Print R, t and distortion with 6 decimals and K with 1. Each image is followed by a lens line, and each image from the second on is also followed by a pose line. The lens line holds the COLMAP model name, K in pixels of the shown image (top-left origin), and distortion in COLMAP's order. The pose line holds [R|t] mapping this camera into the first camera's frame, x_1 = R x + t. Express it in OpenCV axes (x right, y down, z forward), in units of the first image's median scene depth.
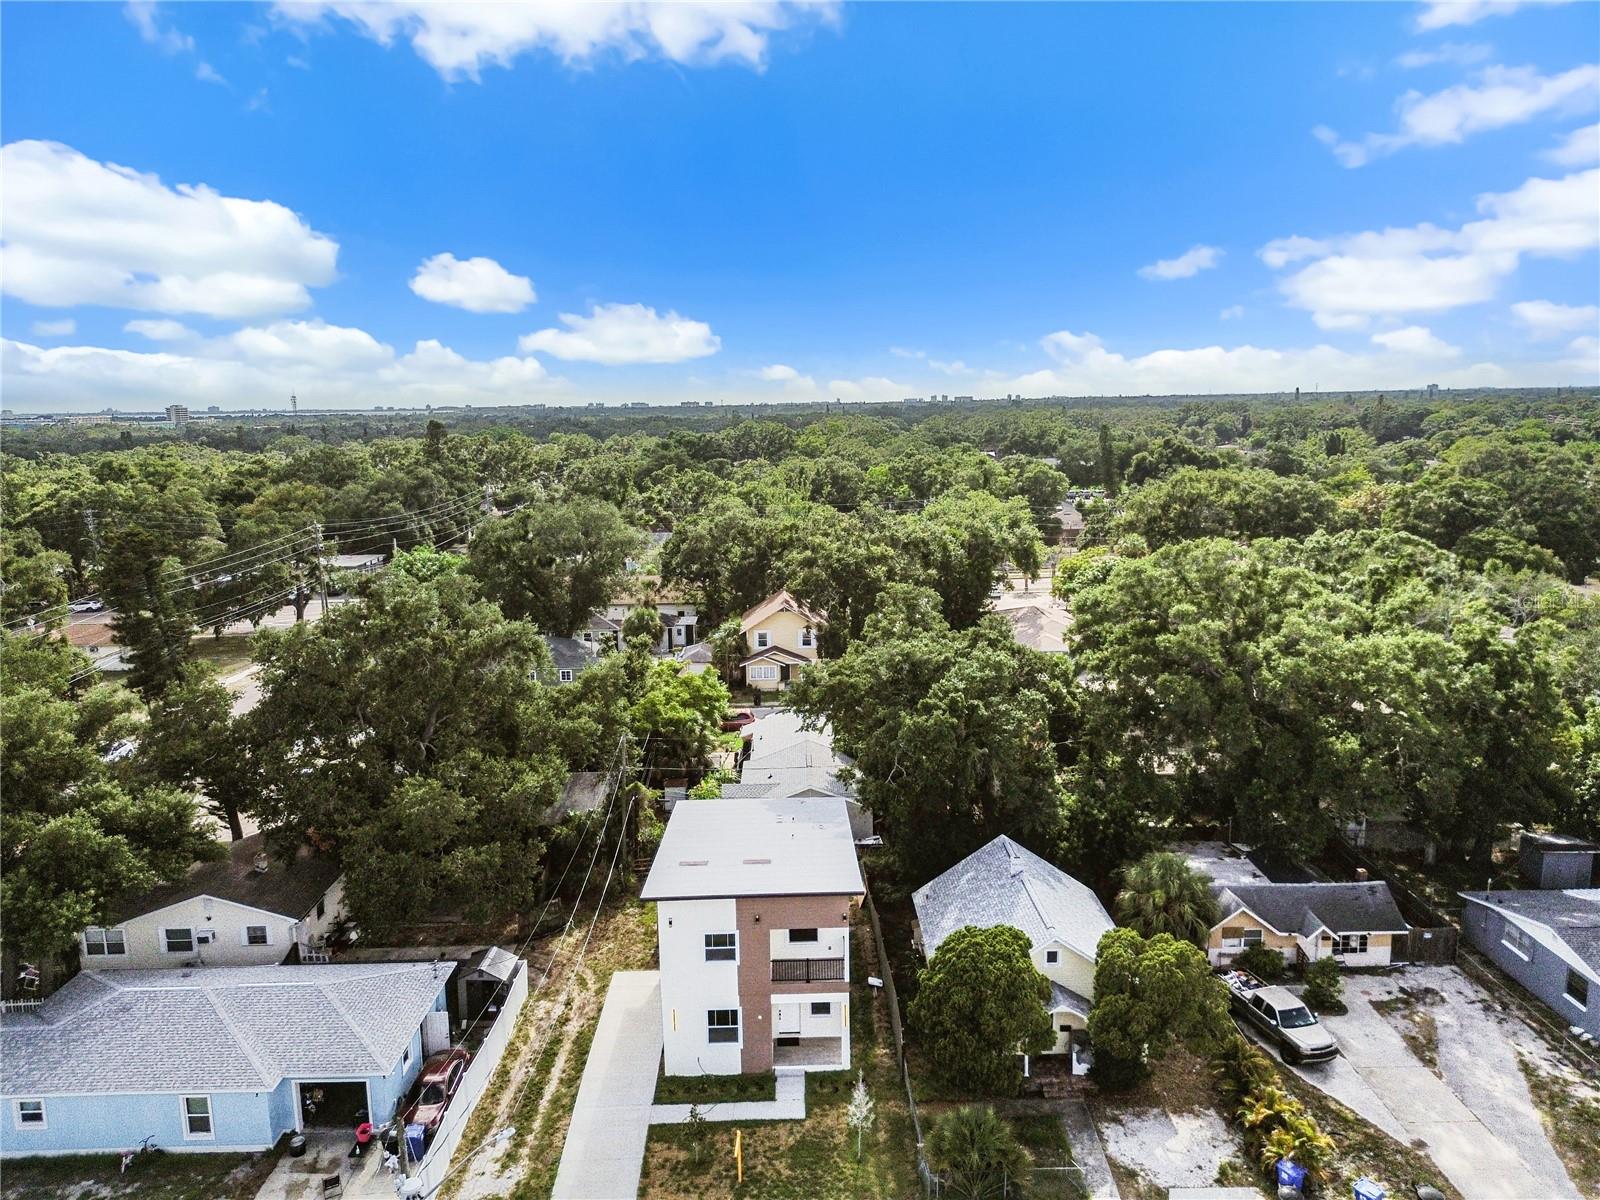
lens RADIAL K [[1144.5, 0, 800.0], [0, 1144.5, 600.0], [0, 0, 1]] dist [0.076453, -0.106159]
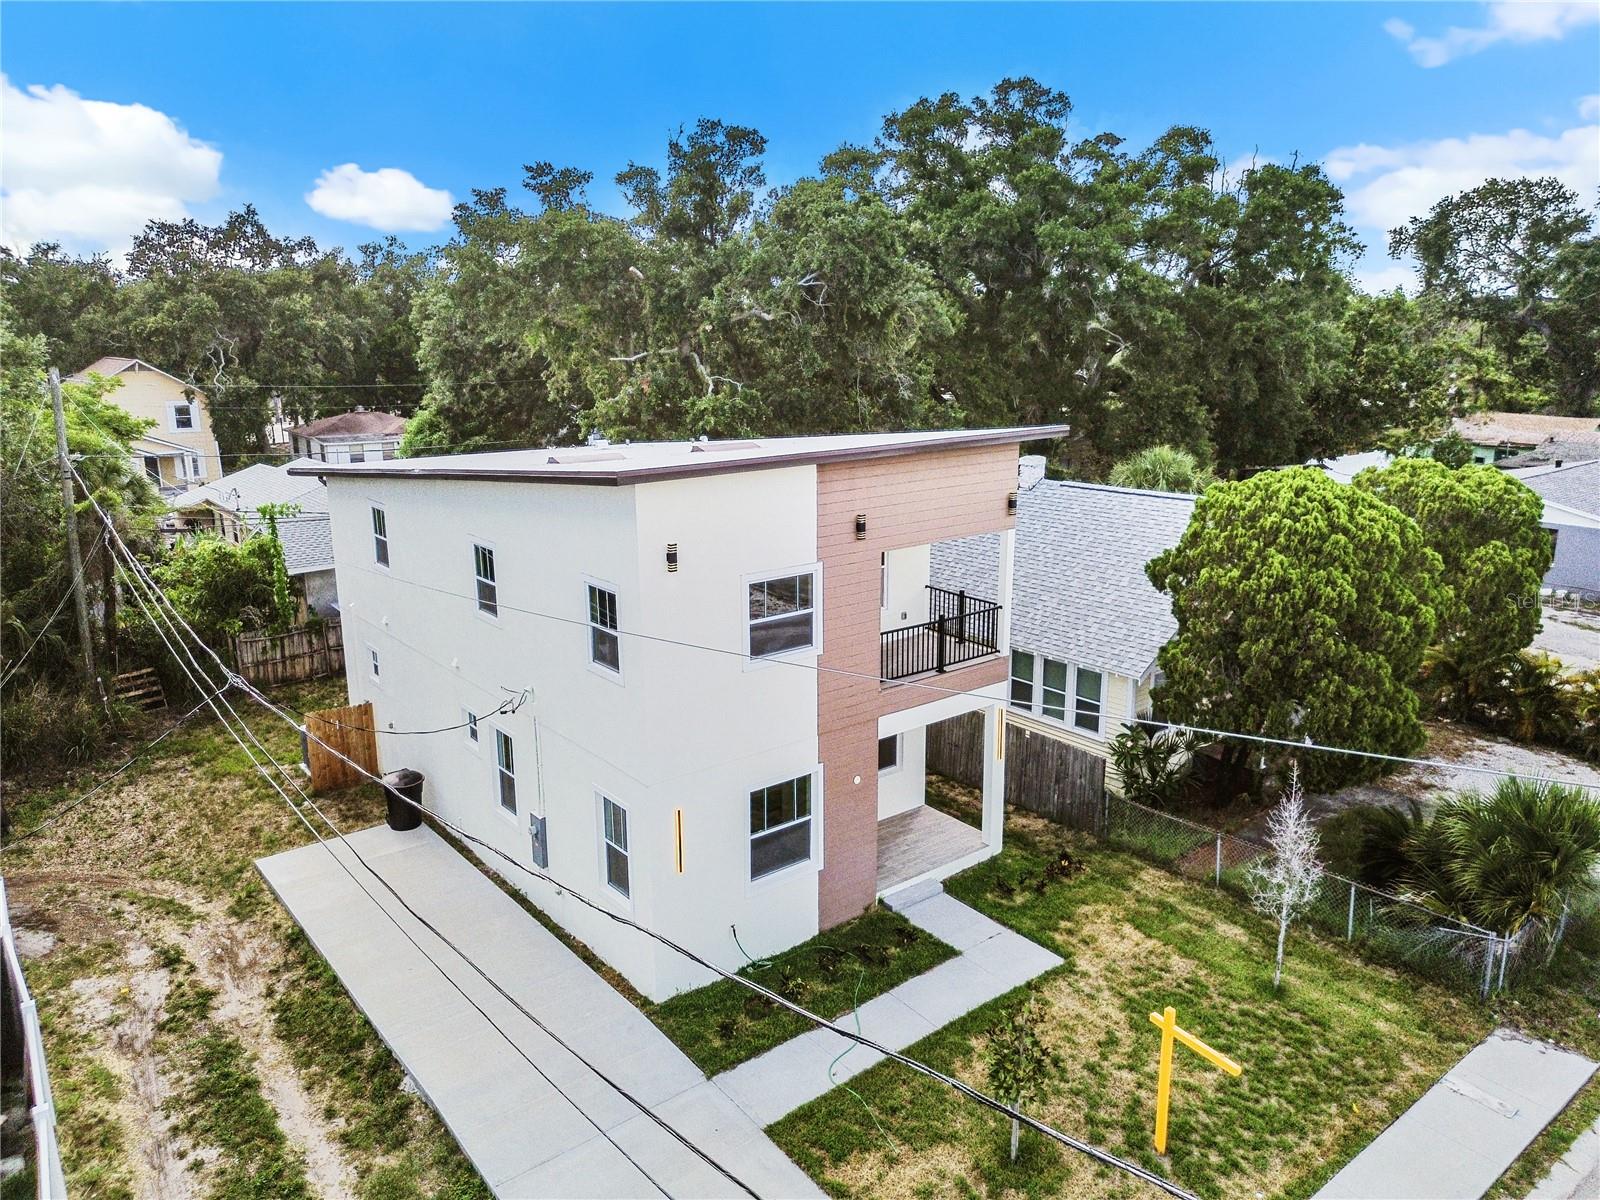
lens RADIAL K [[1134.1, 0, 803.4], [0, 1134.1, 595.1], [0, 0, 1]] dist [0.075557, -0.089694]
pose [[0.791178, -0.130847, 0.597426, -0.277197], [0.099181, 0.991365, 0.085780, 0.259949], [-0.603491, -0.008614, 0.797323, 0.691543]]
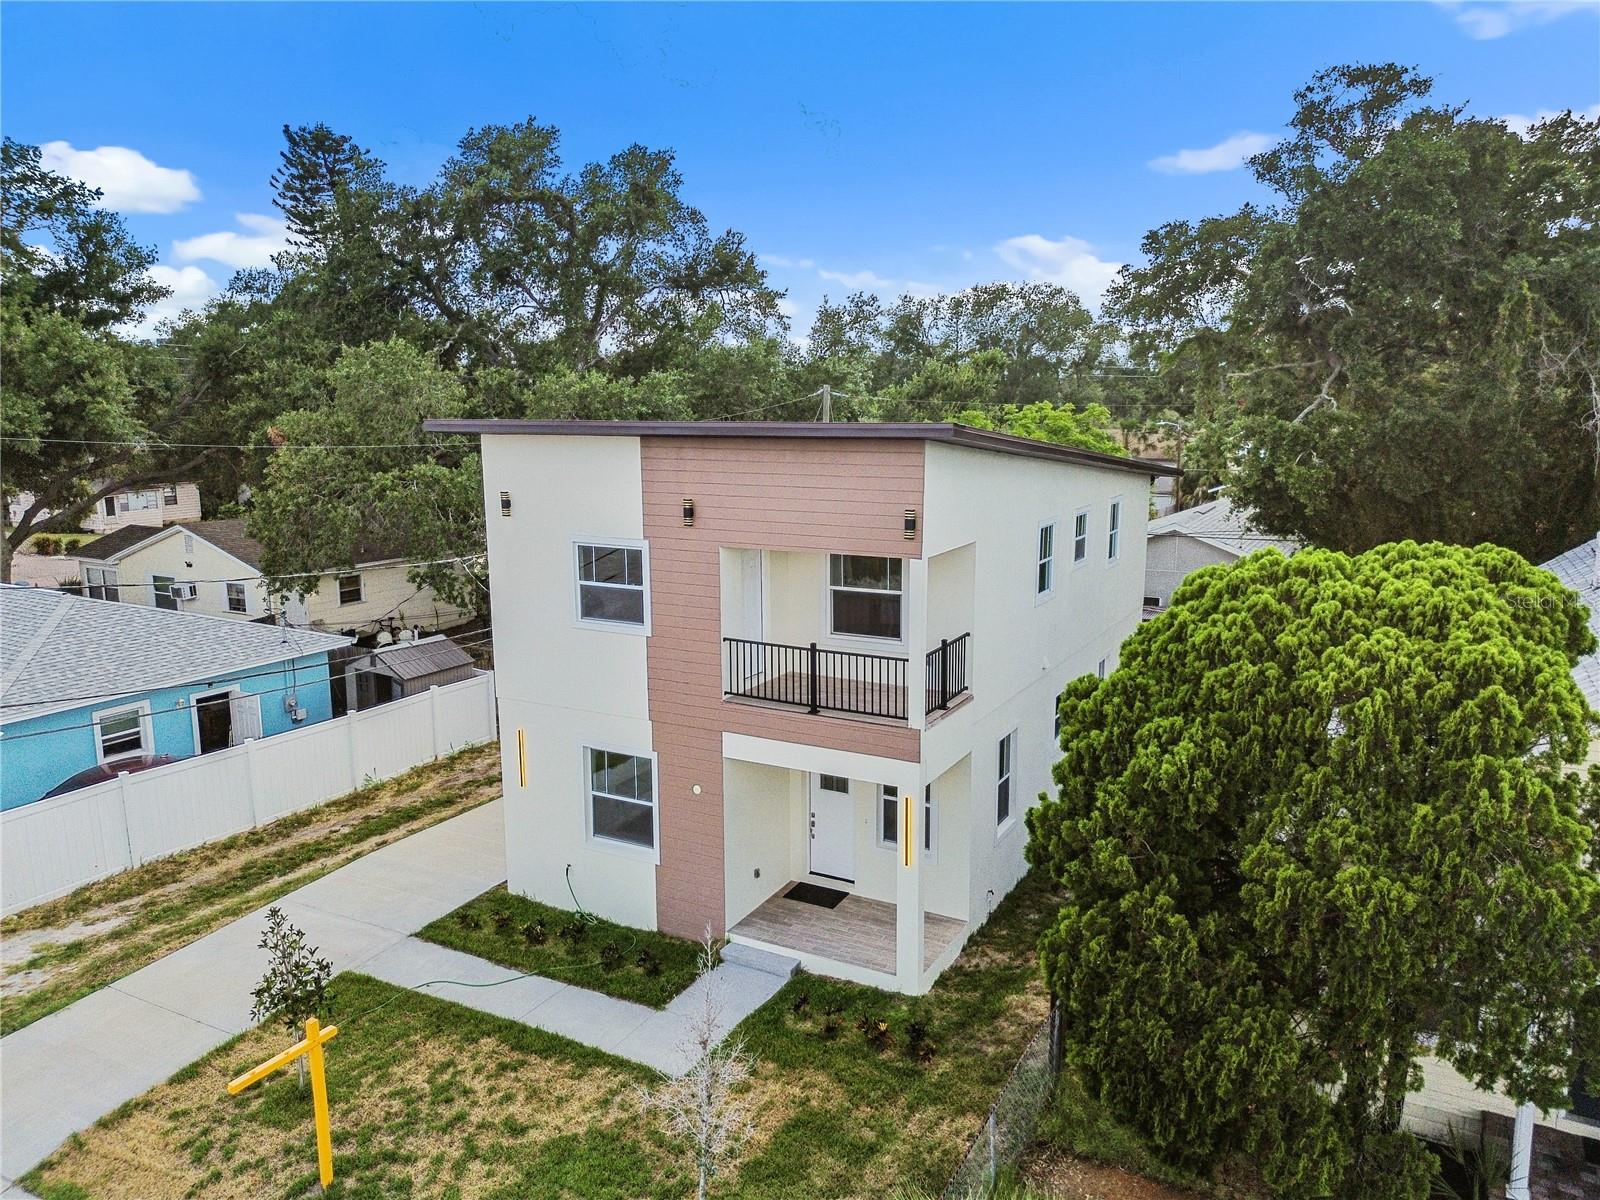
lens RADIAL K [[1140.3, 0, 802.8], [0, 1140.3, 599.2], [0, 0, 1]] dist [0.046164, -0.042015]
pose [[0.869375, 0.100618, -0.483801, 0.166060], [-0.098075, 0.994707, 0.030636, 0.283976], [0.484323, 0.020815, 0.874642, 0.689653]]
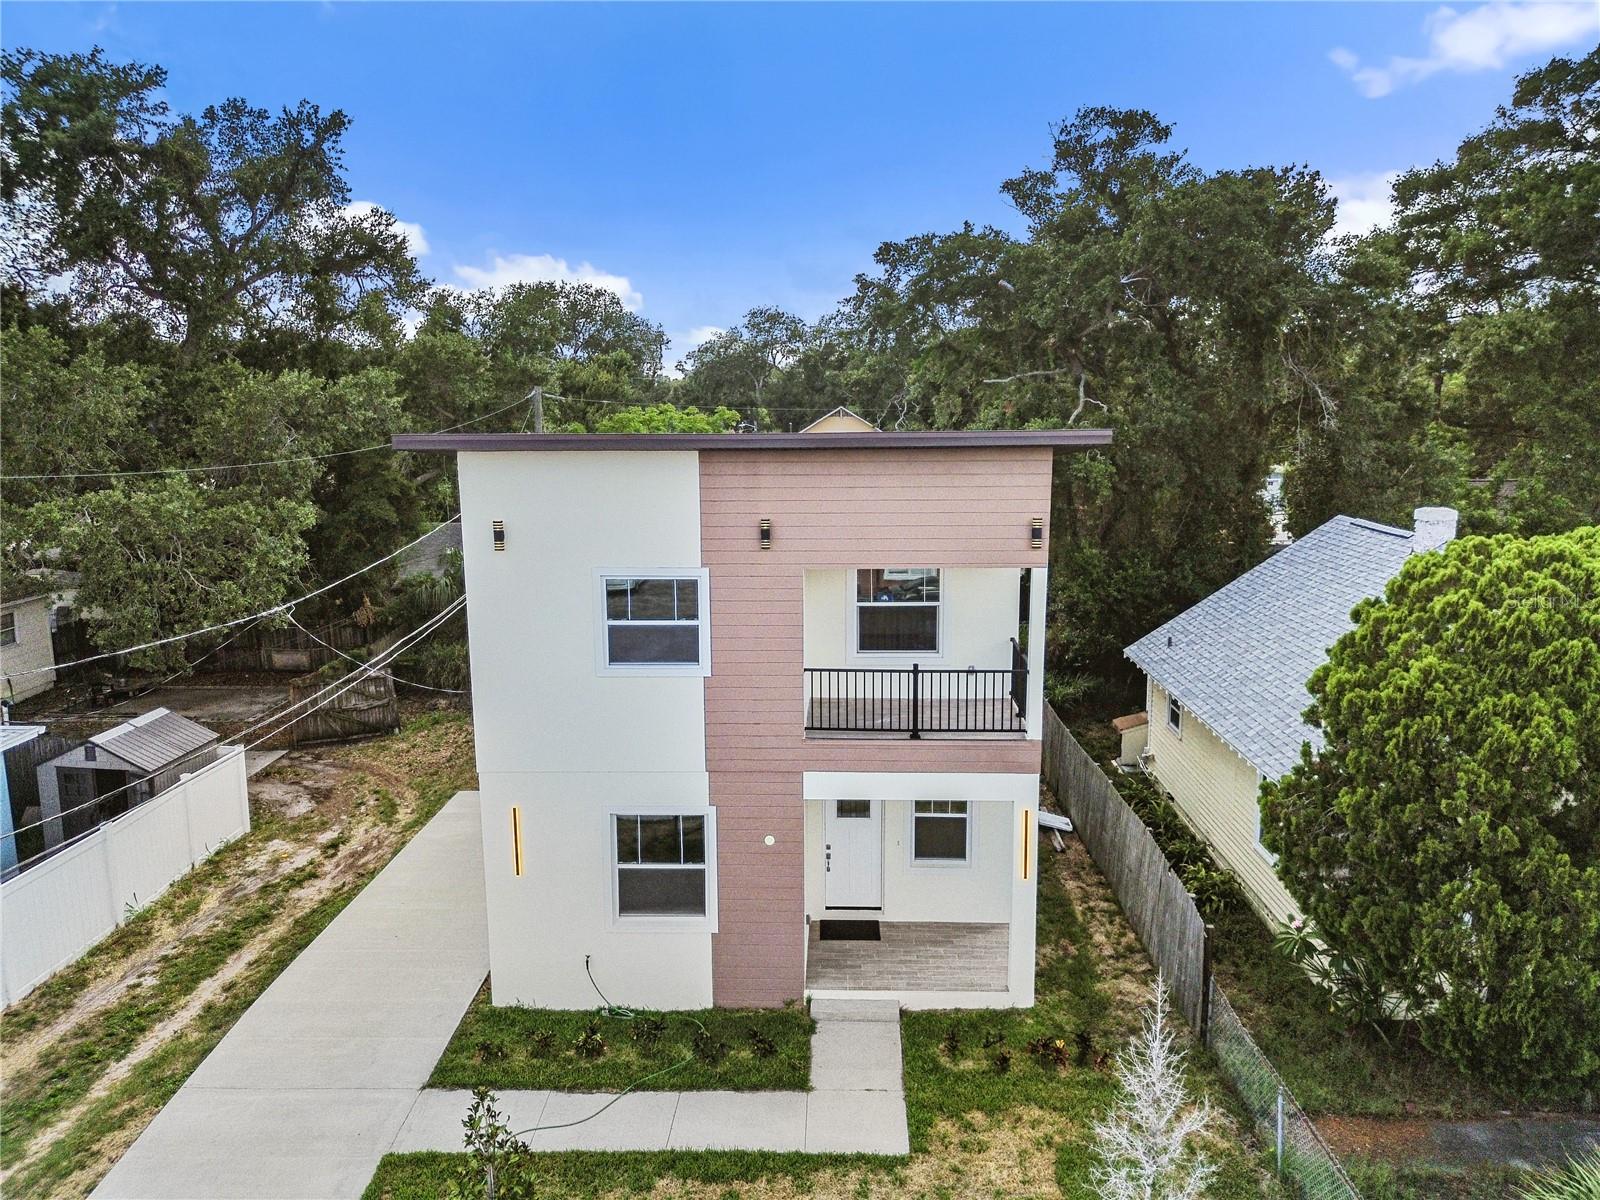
lens RADIAL K [[1140.3, 0, 802.8], [0, 1140.3, 599.2], [0, 0, 1]] dist [0.046164, -0.042015]
pose [[0.998818, 0.021034, -0.043820, -0.011919], [-0.020914, 0.999776, 0.003199, 0.288376], [0.043877, -0.002279, 0.999034, 0.665379]]
